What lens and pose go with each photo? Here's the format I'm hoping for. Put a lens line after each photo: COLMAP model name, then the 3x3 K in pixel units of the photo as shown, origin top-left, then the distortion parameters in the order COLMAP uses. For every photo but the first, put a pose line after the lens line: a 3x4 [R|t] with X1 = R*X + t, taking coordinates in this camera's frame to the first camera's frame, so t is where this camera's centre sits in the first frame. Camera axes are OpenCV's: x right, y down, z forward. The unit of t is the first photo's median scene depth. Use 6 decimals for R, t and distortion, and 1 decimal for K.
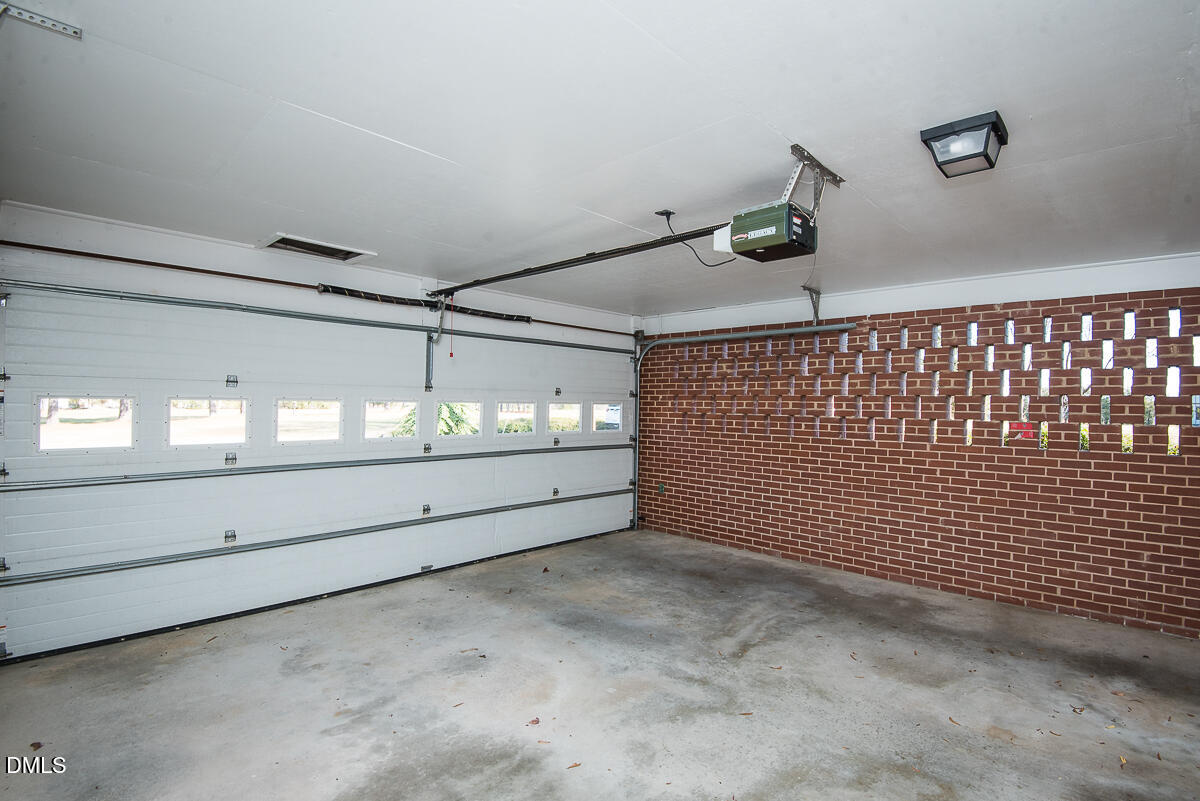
lens RADIAL K [[581.2, 0, 599.6], [0, 581.2, 394.2], [0, 0, 1]] dist [-0.002396, -0.020631]
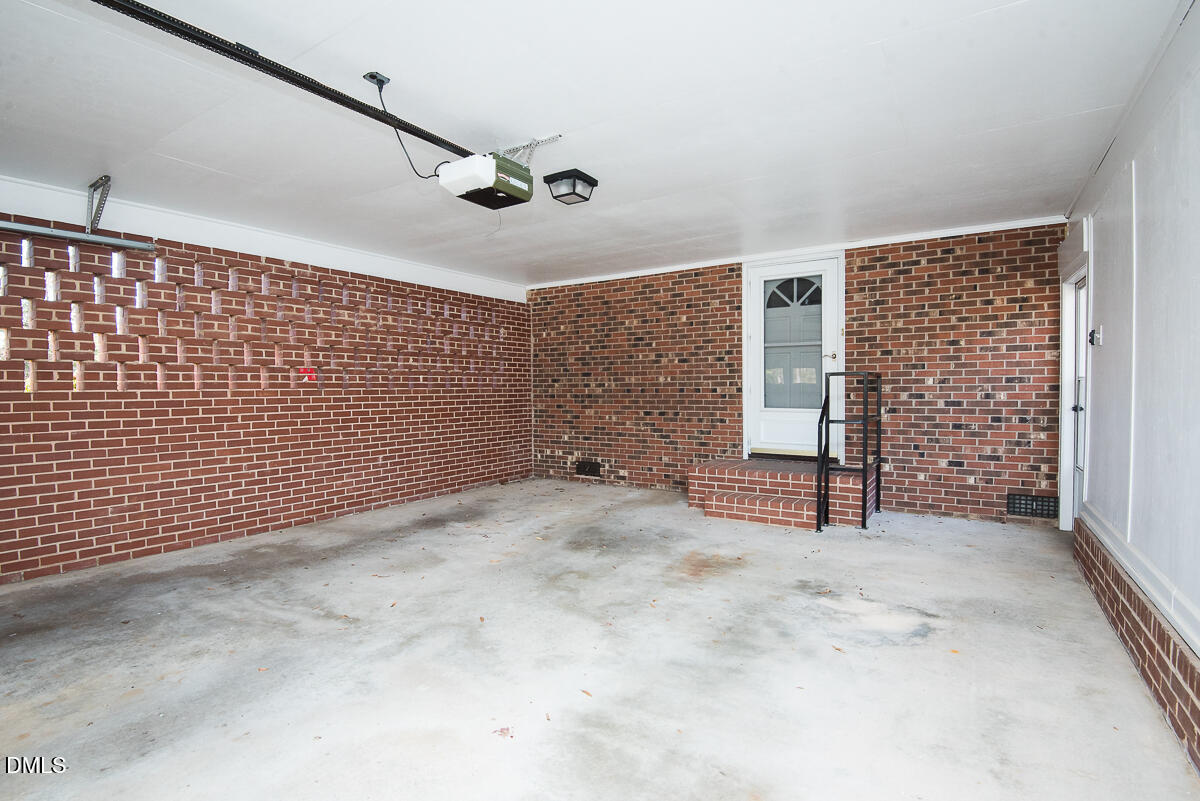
lens RADIAL K [[581.2, 0, 599.6], [0, 581.2, 394.2], [0, 0, 1]] dist [-0.002396, -0.020631]
pose [[-0.195235, -0.025203, 0.980433, -0.576859], [-0.014111, 0.999638, 0.022887, 0.071777], [-0.980655, -0.009367, -0.195520, 0.686895]]
